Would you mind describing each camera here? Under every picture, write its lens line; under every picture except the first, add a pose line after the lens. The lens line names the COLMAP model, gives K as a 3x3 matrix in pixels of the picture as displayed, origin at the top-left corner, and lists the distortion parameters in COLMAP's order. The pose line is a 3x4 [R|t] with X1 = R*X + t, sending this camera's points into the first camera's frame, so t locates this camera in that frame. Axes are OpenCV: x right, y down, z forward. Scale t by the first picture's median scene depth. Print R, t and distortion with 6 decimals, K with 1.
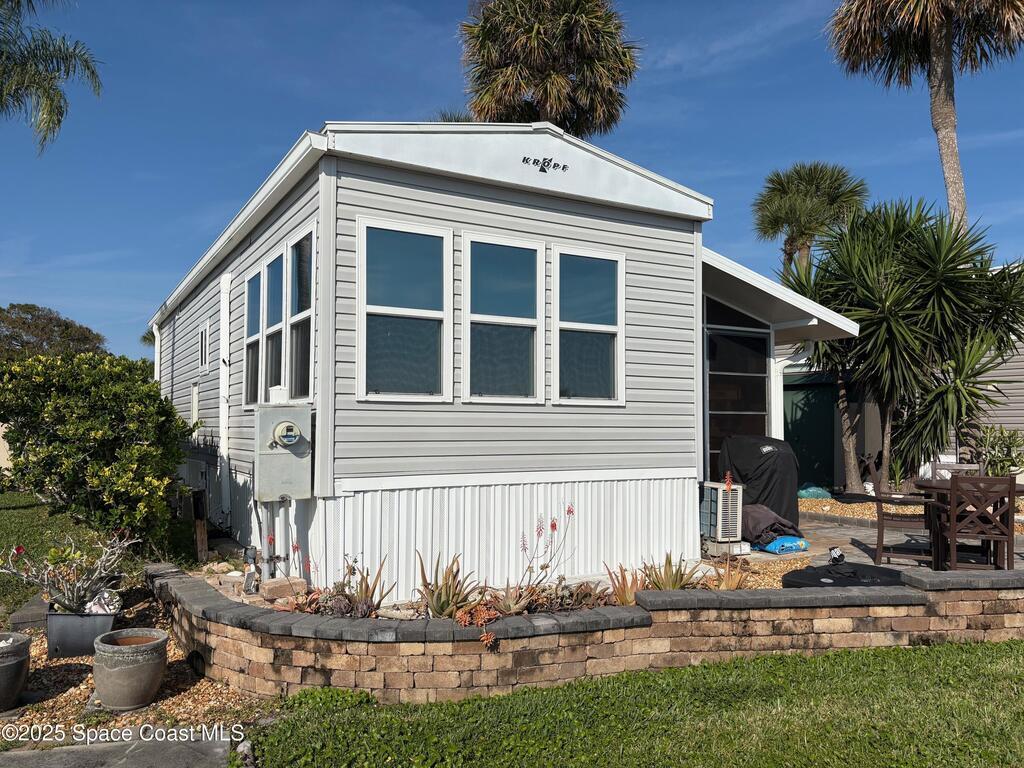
lens RADIAL K [[781.9, 0, 526.6], [0, 781.9, 389.8], [0, 0, 1]] dist [0.007852, -0.001461]
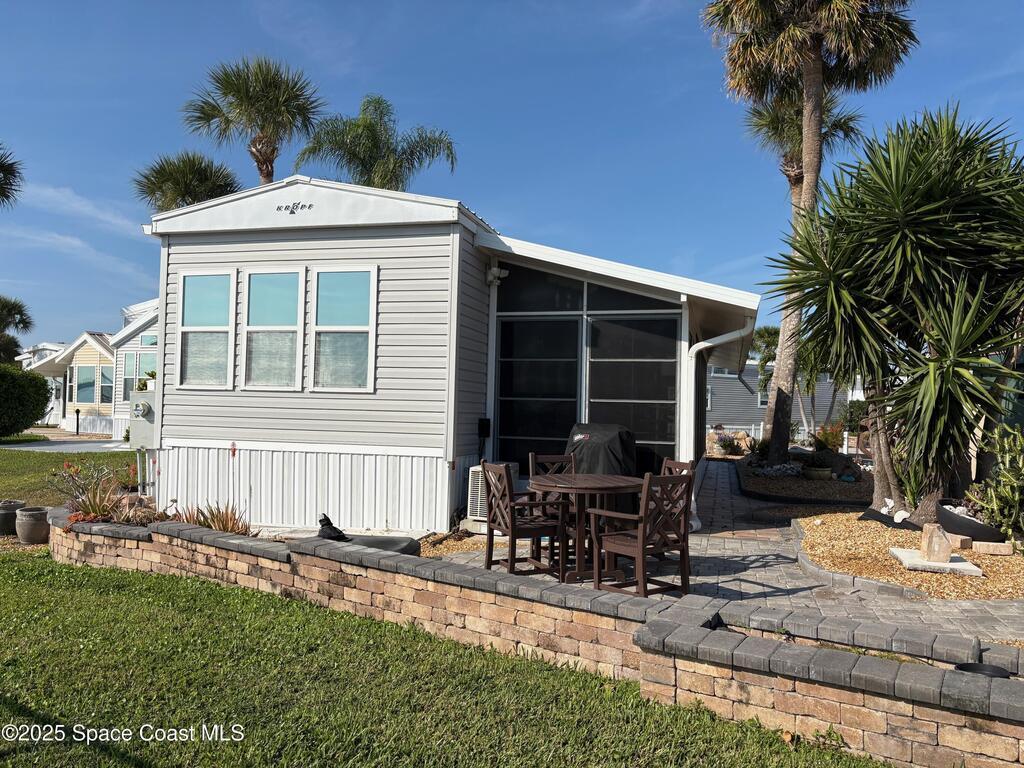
lens RADIAL K [[781.9, 0, 526.6], [0, 781.9, 389.8], [0, 0, 1]] dist [0.007852, -0.001461]
pose [[0.702543, -0.007154, -0.711605, 1.427447], [0.010154, 0.999948, -0.000029, 0.024051], [0.711569, -0.007205, 0.702579, 0.411327]]
